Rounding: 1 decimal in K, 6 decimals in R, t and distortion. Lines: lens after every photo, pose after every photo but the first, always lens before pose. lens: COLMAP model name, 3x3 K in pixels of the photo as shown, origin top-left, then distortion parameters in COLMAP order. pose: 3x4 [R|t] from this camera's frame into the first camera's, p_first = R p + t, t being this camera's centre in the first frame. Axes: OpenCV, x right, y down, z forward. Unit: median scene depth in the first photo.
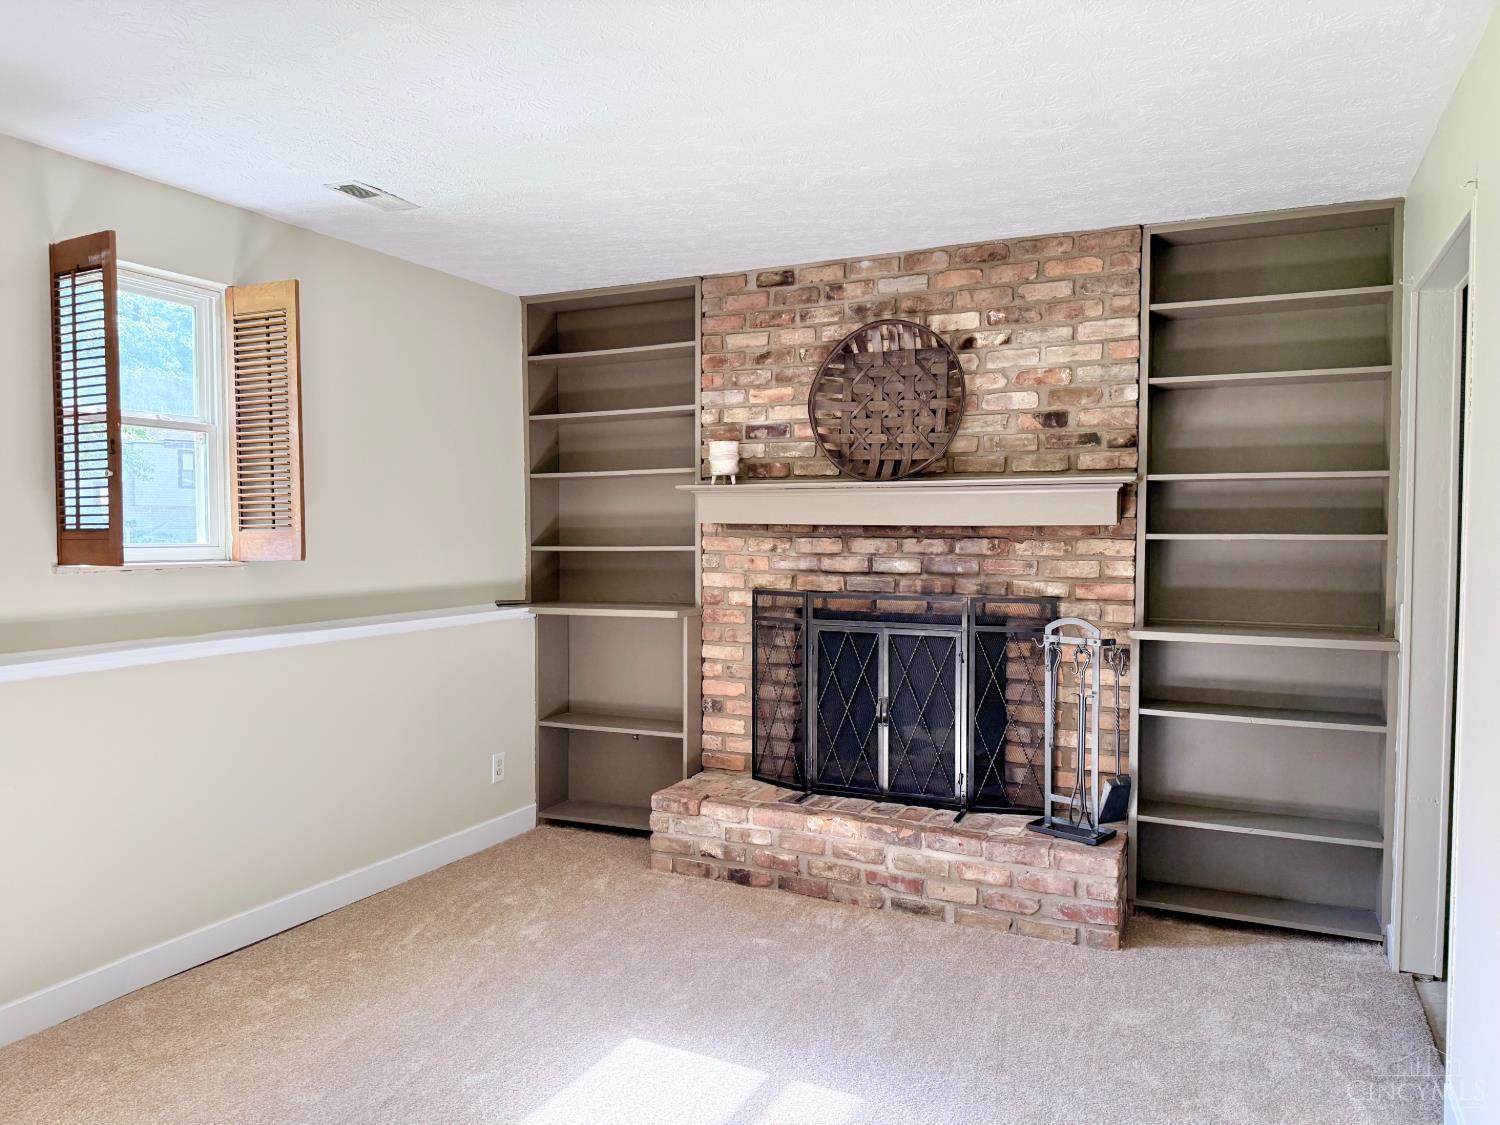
lens RADIAL K [[986.8, 0, 750.0], [0, 986.8, 562.5], [0, 0, 1]] dist [0.003430, -0.001186]
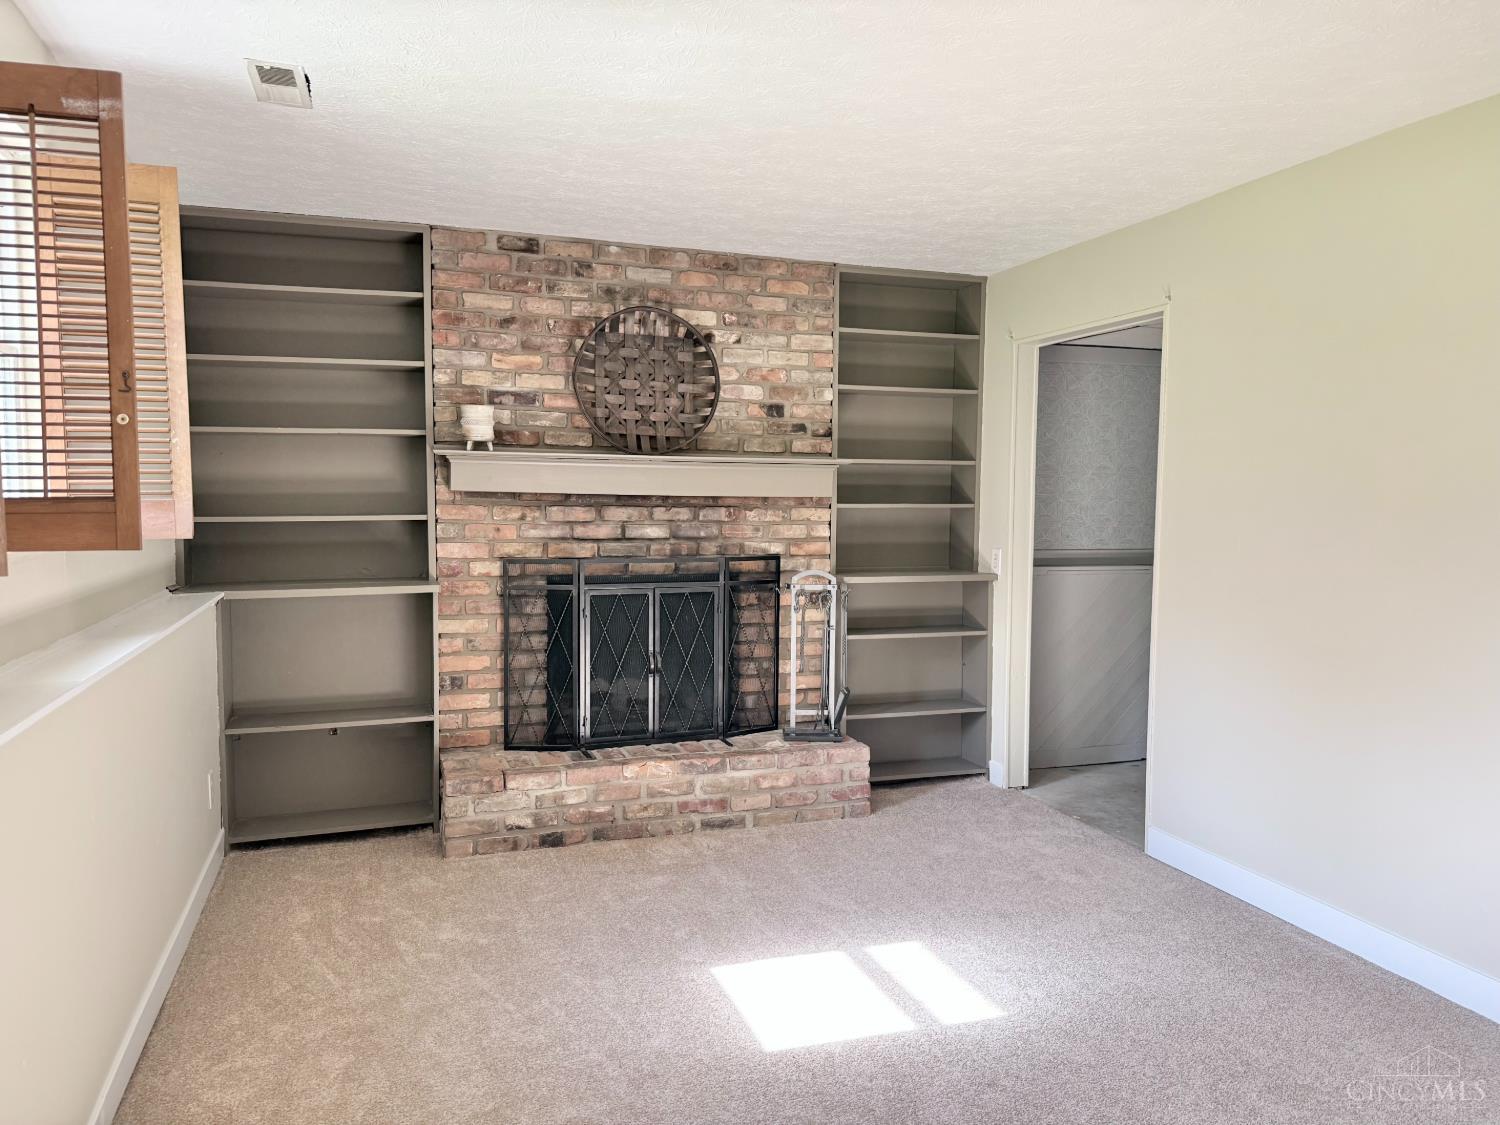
lens RADIAL K [[1047.2, 0, 750.0], [0, 1047.2, 562.5], [0, 0, 1]] dist [0.002153, -0.002960]
pose [[0.693567, -0.039104, 0.719330, -0.625374], [0.014367, 0.999078, 0.040460, -0.008303], [-0.720249, -0.017727, 0.693489, 0.107749]]
